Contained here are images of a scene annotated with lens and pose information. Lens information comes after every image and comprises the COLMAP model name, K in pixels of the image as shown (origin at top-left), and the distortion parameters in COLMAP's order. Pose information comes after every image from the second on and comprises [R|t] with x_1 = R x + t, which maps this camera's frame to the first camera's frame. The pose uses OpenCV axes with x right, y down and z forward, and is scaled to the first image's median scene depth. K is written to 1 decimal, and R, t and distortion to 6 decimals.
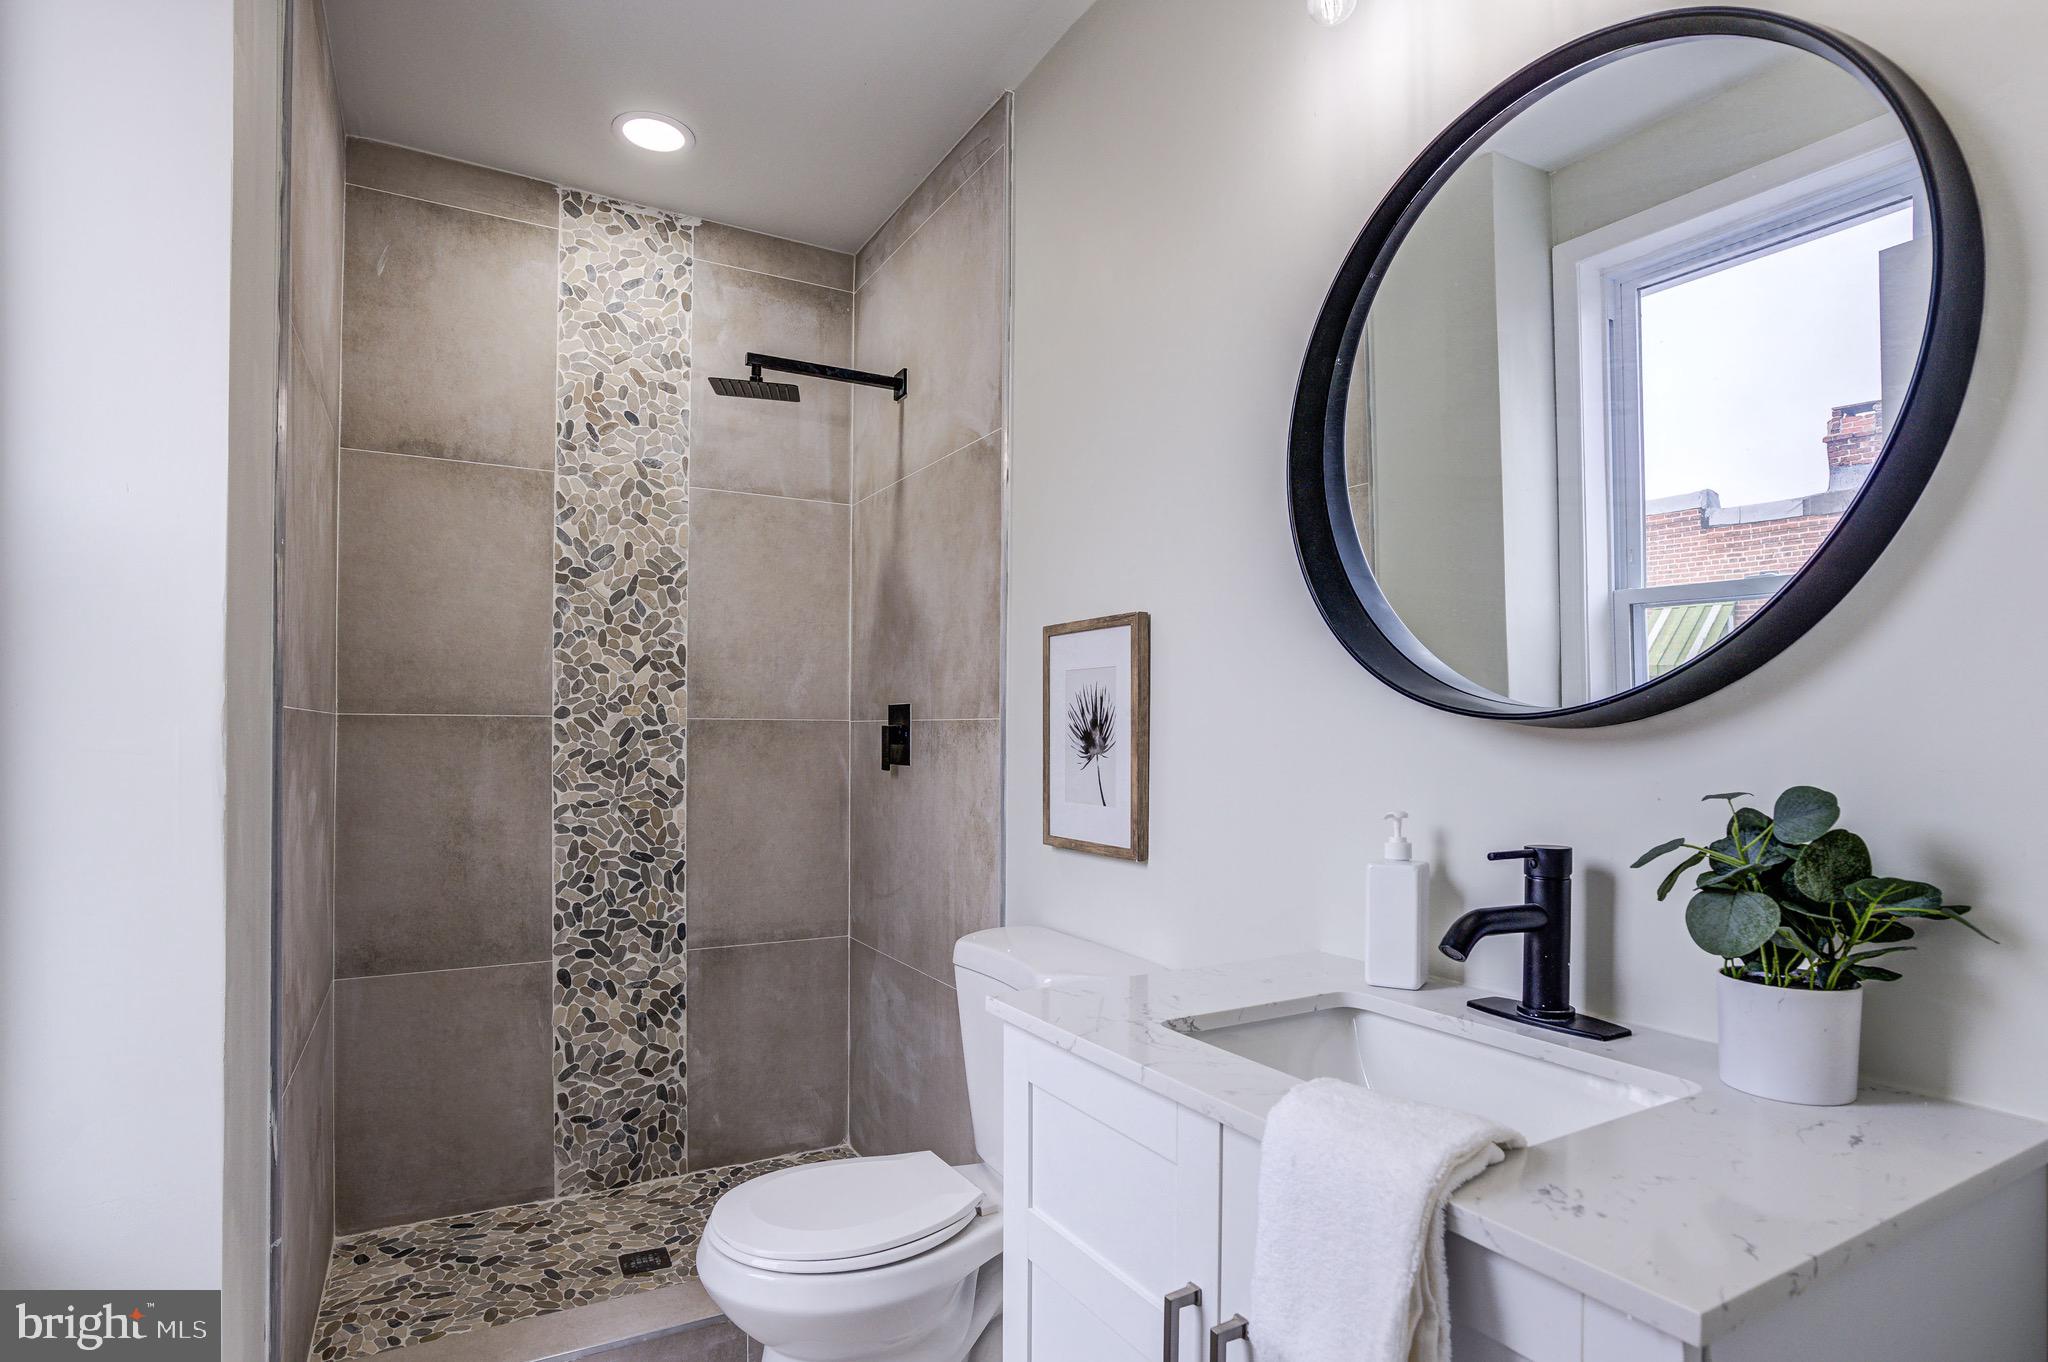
lens RADIAL K [[1014.5, 0, 1008.7], [0, 1014.5, 726.8], [0, 0, 1]] dist [-0.046238, 0.023131]
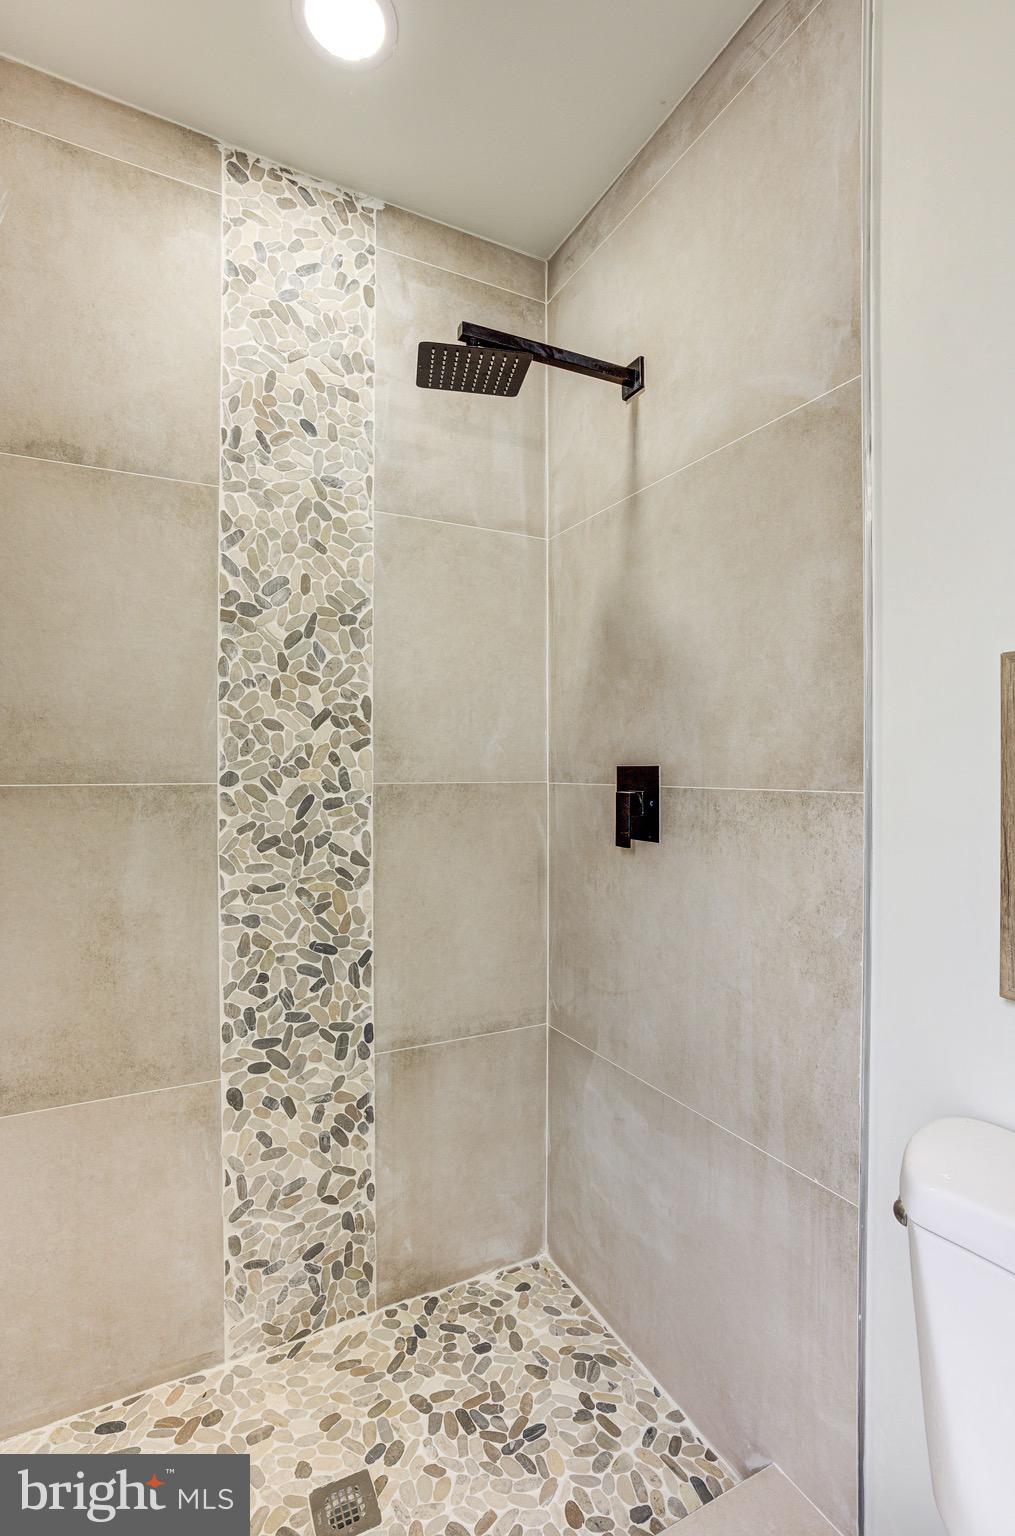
lens RADIAL K [[760.9, 0, 514.2], [0, 760.9, 769.4], [0, 0, 1]] dist [-0.046238, 0.023131]
pose [[0.999163, -0.006031, -0.040452, -0.181089], [0.006101, 0.999980, 0.001601, -0.021008], [0.040441, -0.001846, 0.999180, 0.380938]]
